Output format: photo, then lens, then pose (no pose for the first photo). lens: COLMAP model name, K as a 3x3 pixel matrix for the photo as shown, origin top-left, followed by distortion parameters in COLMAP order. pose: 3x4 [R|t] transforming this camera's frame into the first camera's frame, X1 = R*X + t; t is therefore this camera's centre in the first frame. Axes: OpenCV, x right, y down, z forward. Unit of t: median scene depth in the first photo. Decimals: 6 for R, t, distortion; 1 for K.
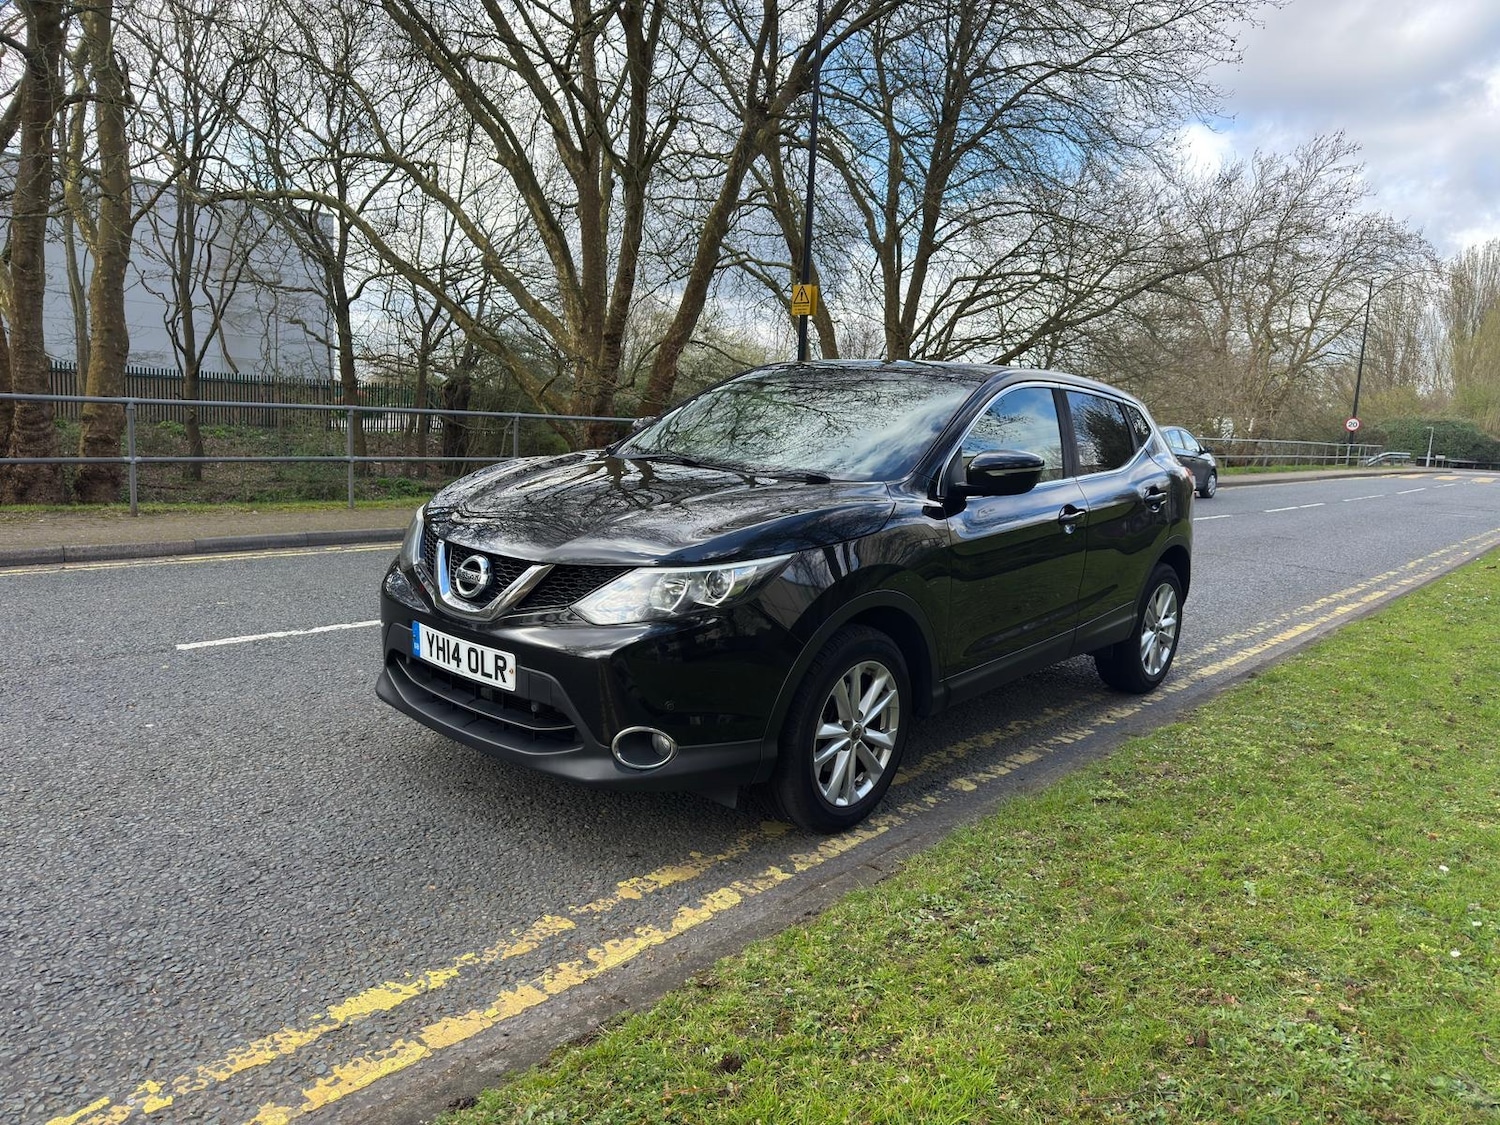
lens RADIAL K [[1036.5, 0, 765.4], [0, 1036.5, 544.7], [0, 0, 1]] dist [0.059389, -0.063062]
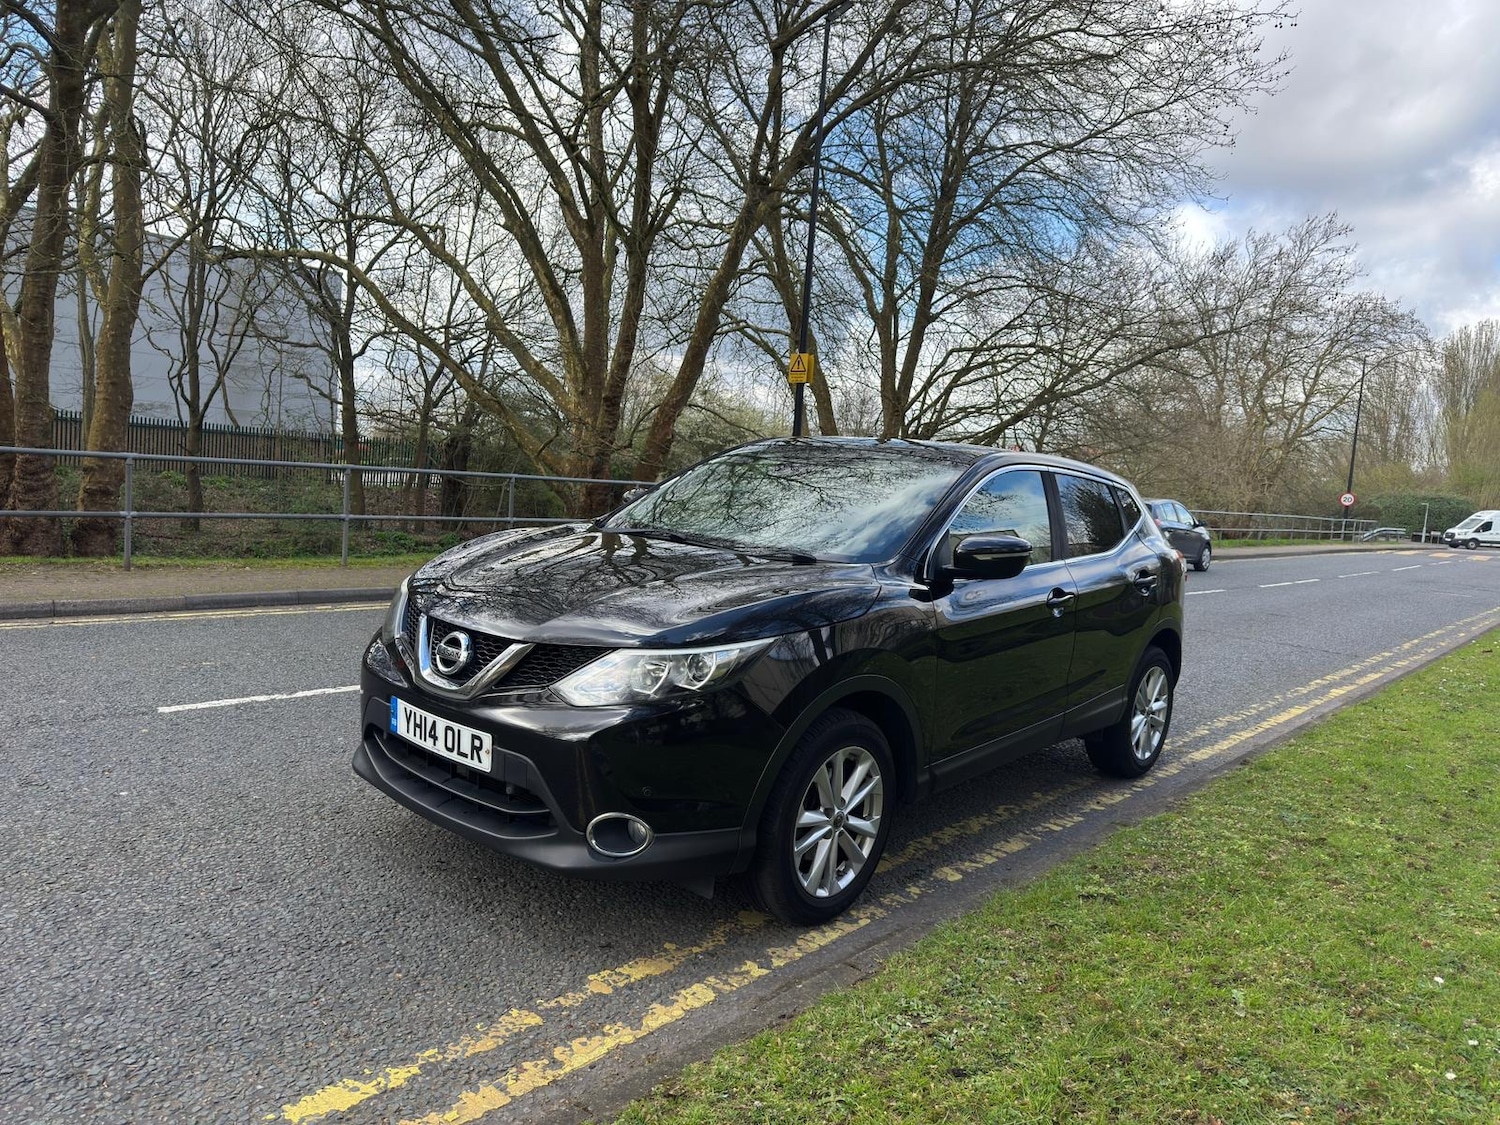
lens RADIAL K [[1038.1, 0, 755.7], [0, 1038.1, 551.4], [0, 0, 1]] dist [0.043817, -0.039867]
pose [[0.999766, 0.021077, -0.004829, 0.005574], [-0.021302, 0.998398, -0.052422, -0.012014], [0.003717, 0.052512, 0.998613, 0.003646]]
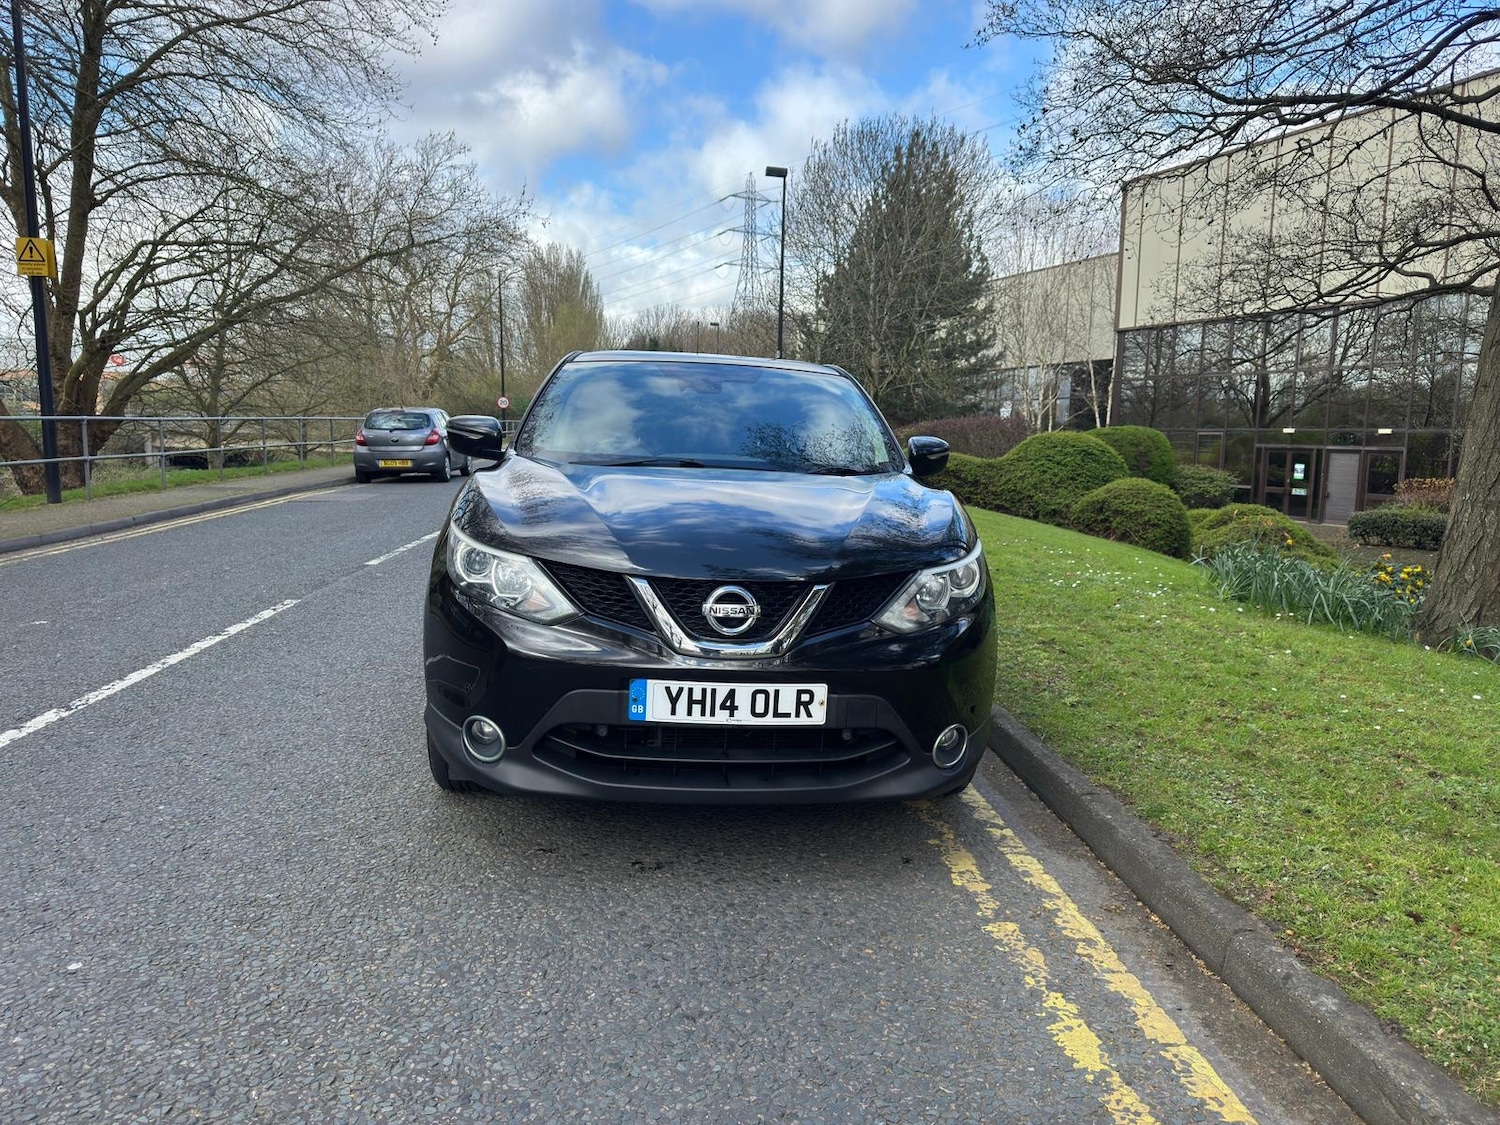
lens RADIAL K [[1041.7, 0, 761.5], [0, 1041.7, 552.3], [0, 0, 1]] dist [0.046515, -0.043077]
pose [[0.710879, -0.126735, 0.691801, -0.500642], [0.109929, 0.991563, 0.068689, -0.042391], [-0.694670, 0.027220, 0.718813, 0.215794]]
